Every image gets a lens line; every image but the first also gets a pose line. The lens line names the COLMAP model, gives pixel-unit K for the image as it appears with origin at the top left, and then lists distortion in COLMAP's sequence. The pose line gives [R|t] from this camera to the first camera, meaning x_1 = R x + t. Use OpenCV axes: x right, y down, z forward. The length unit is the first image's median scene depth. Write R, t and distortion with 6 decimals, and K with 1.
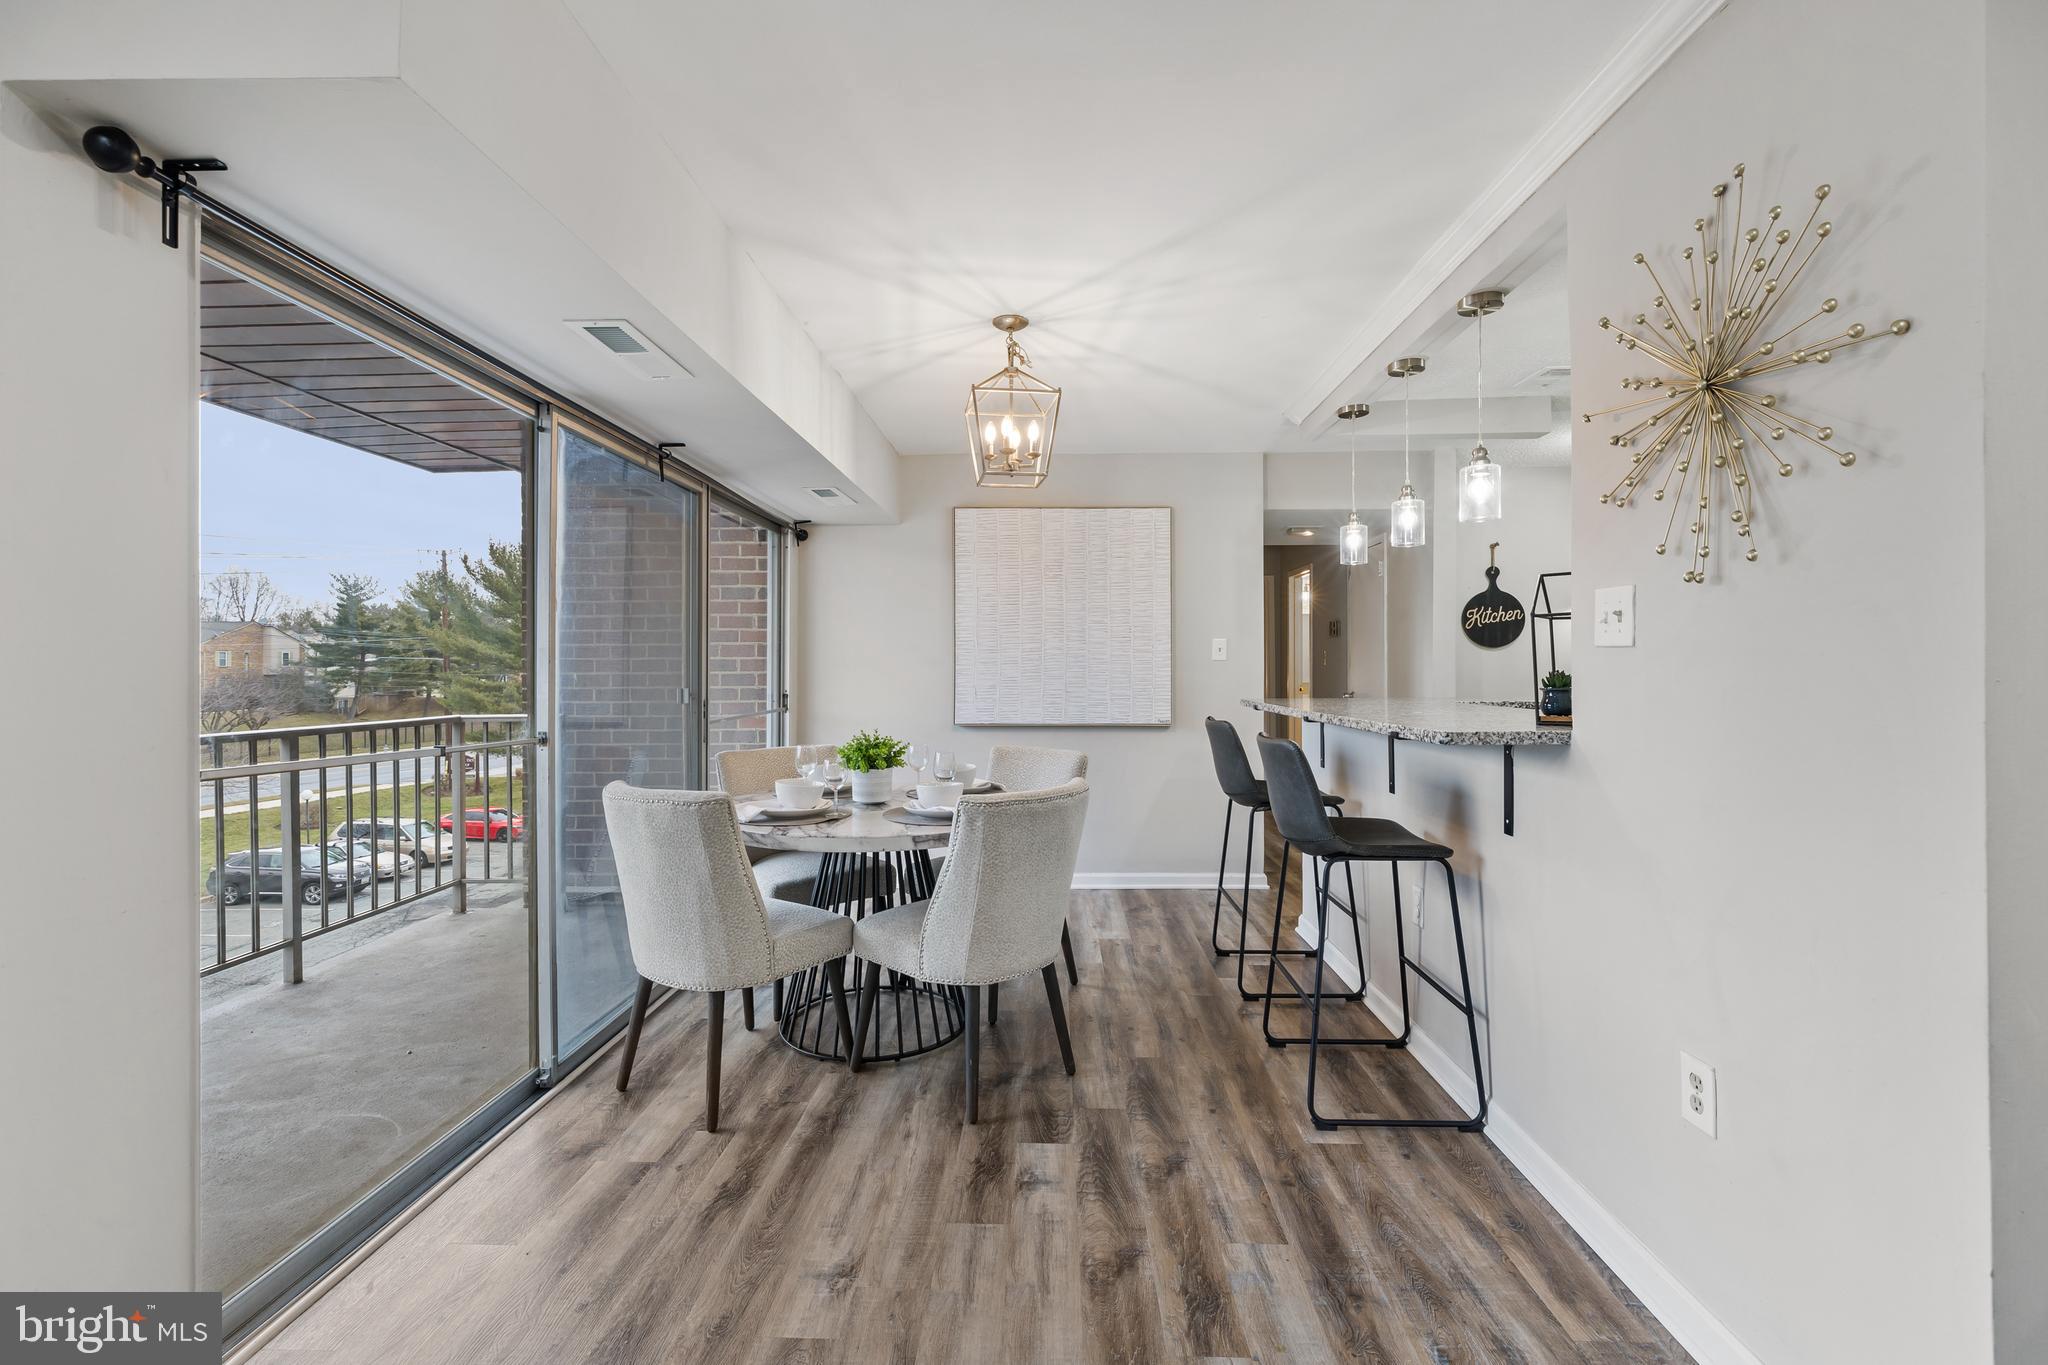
lens RADIAL K [[871.4, 0, 1022.9], [0, 871.4, 668.0], [0, 0, 1]] dist [-0.000930, 0.001506]
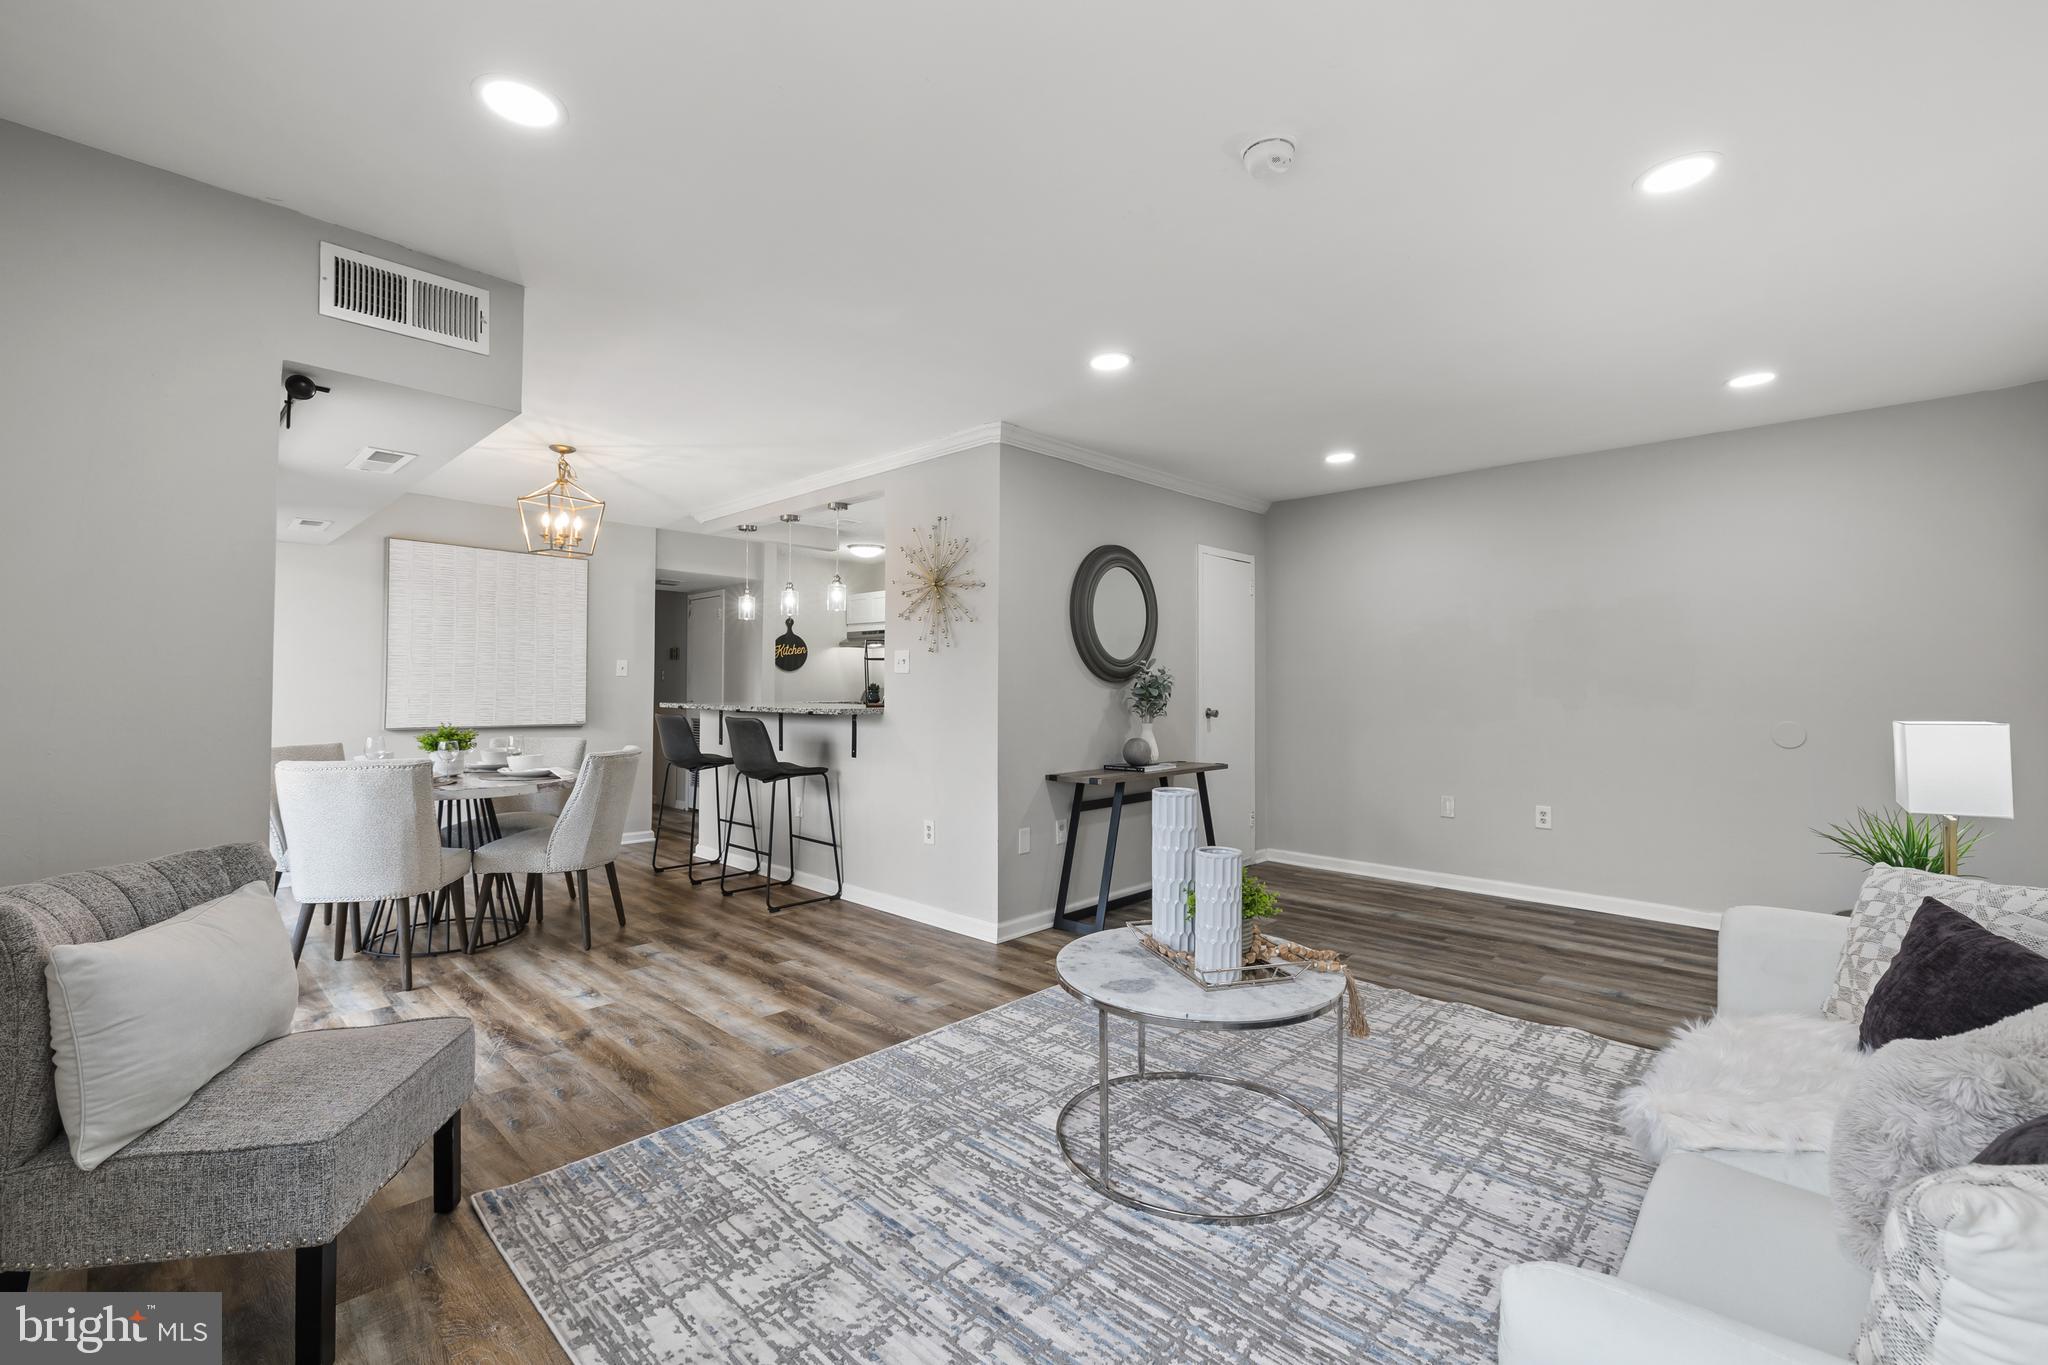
lens RADIAL K [[871.4, 0, 1020.9], [0, 871.4, 670.1], [0, 0, 1]] dist [-0.000930, 0.001506]
pose [[0.665057, 0.022894, 0.746441, -0.718793], [-0.007462, 0.999684, -0.024013, 0.018037], [-0.746755, 0.010400, 0.665018, -0.693482]]
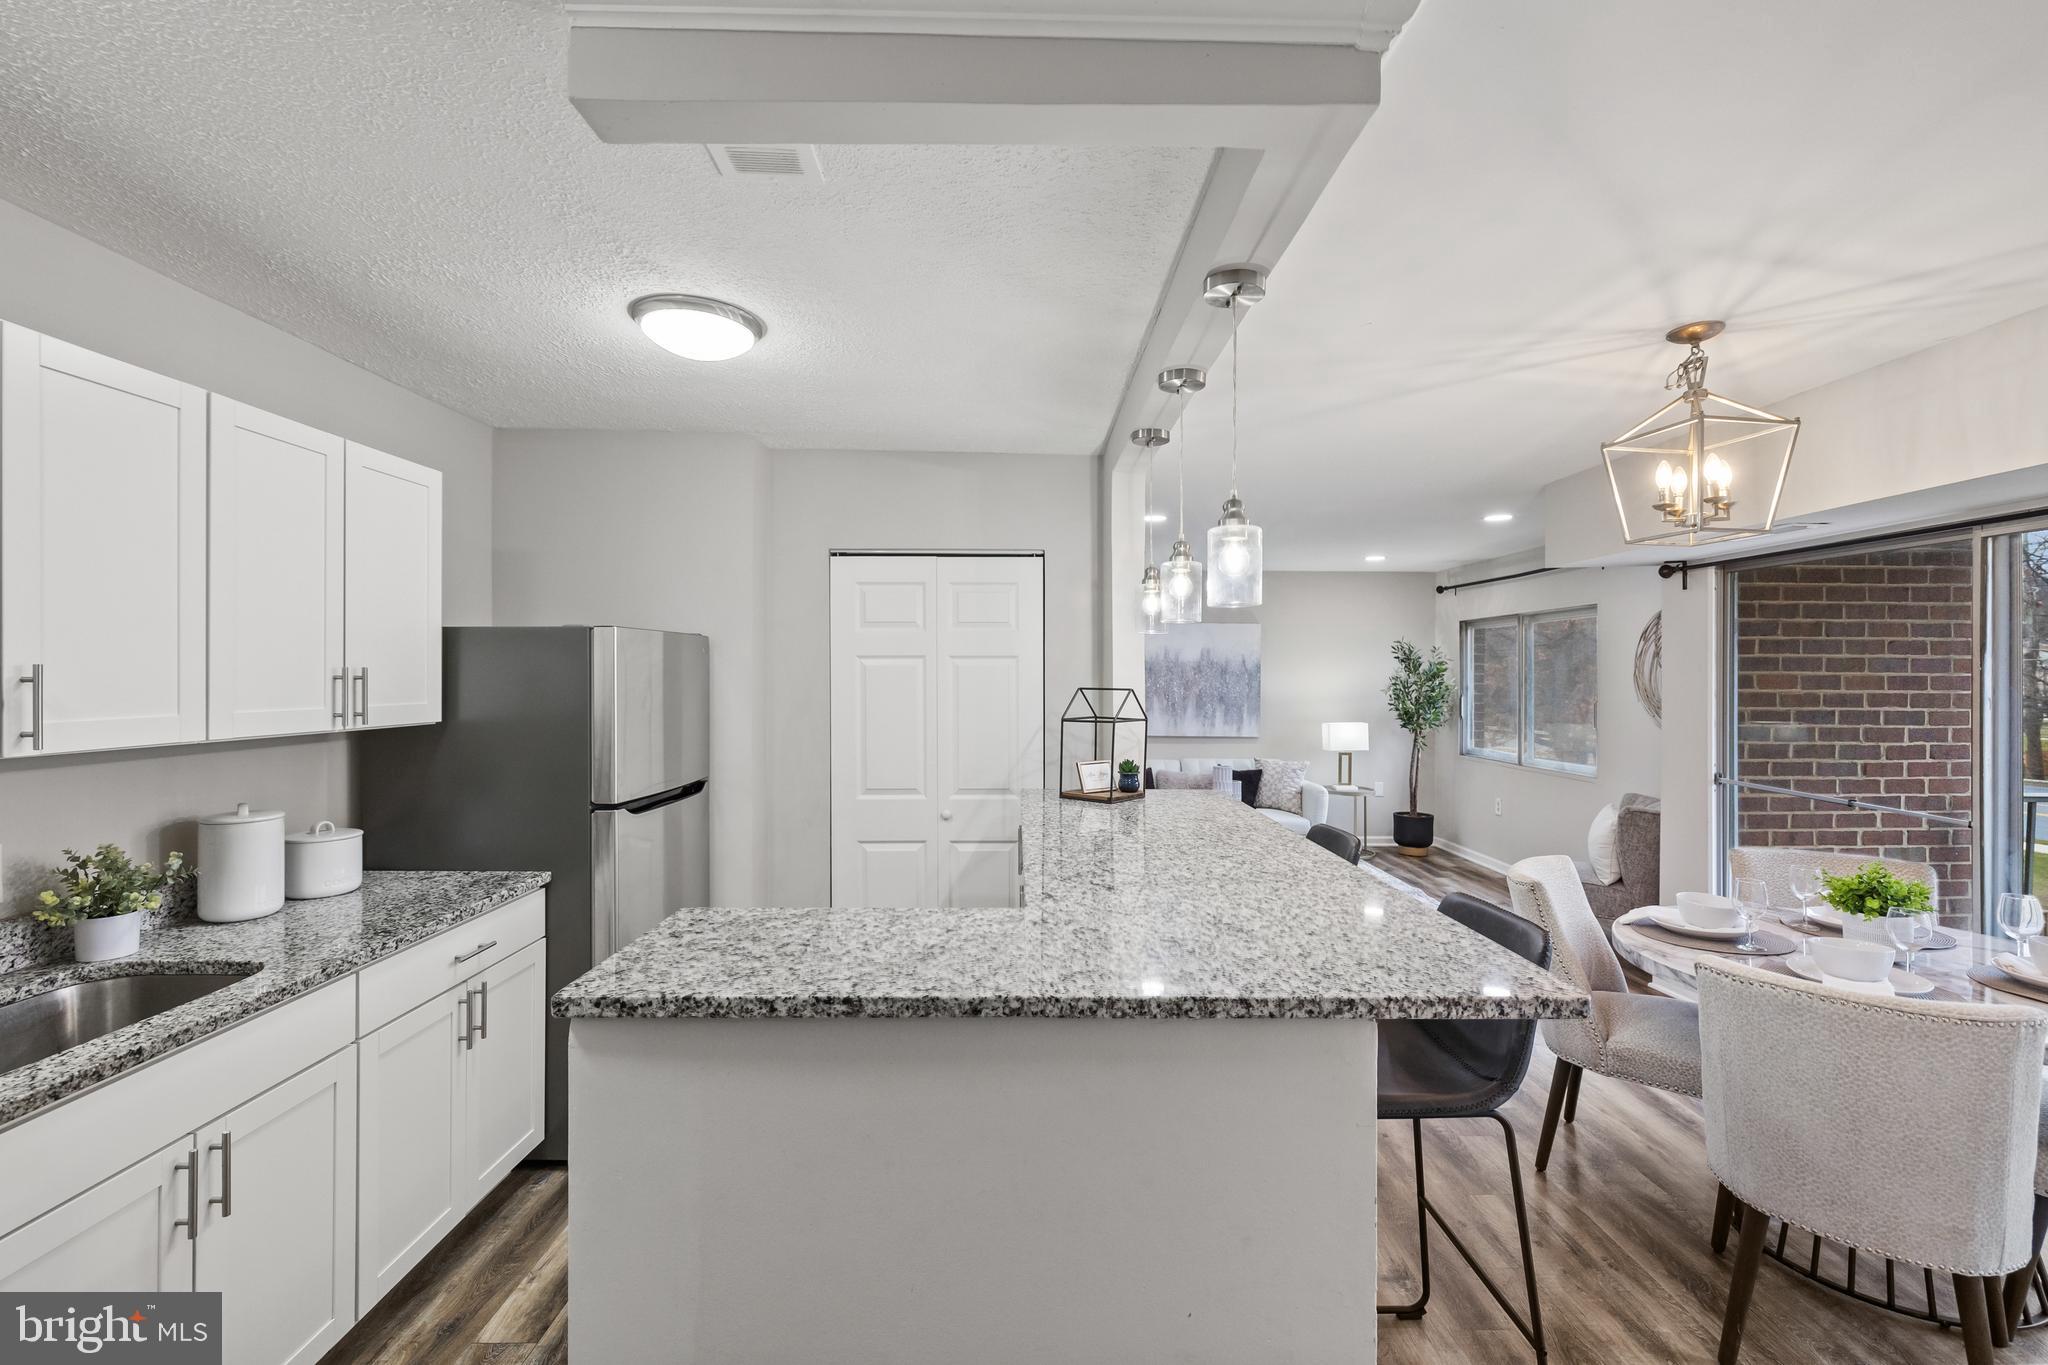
lens RADIAL K [[871.4, 0, 1025.4], [0, 871.4, 683.7], [0, 0, 1]] dist [-0.000930, 0.001506]
pose [[-0.998997, 0.005370, -0.044463, 0.733433], [0.004997, 0.999952, 0.008486, -0.114961], [0.044507, 0.008255, -0.998975, 2.092052]]
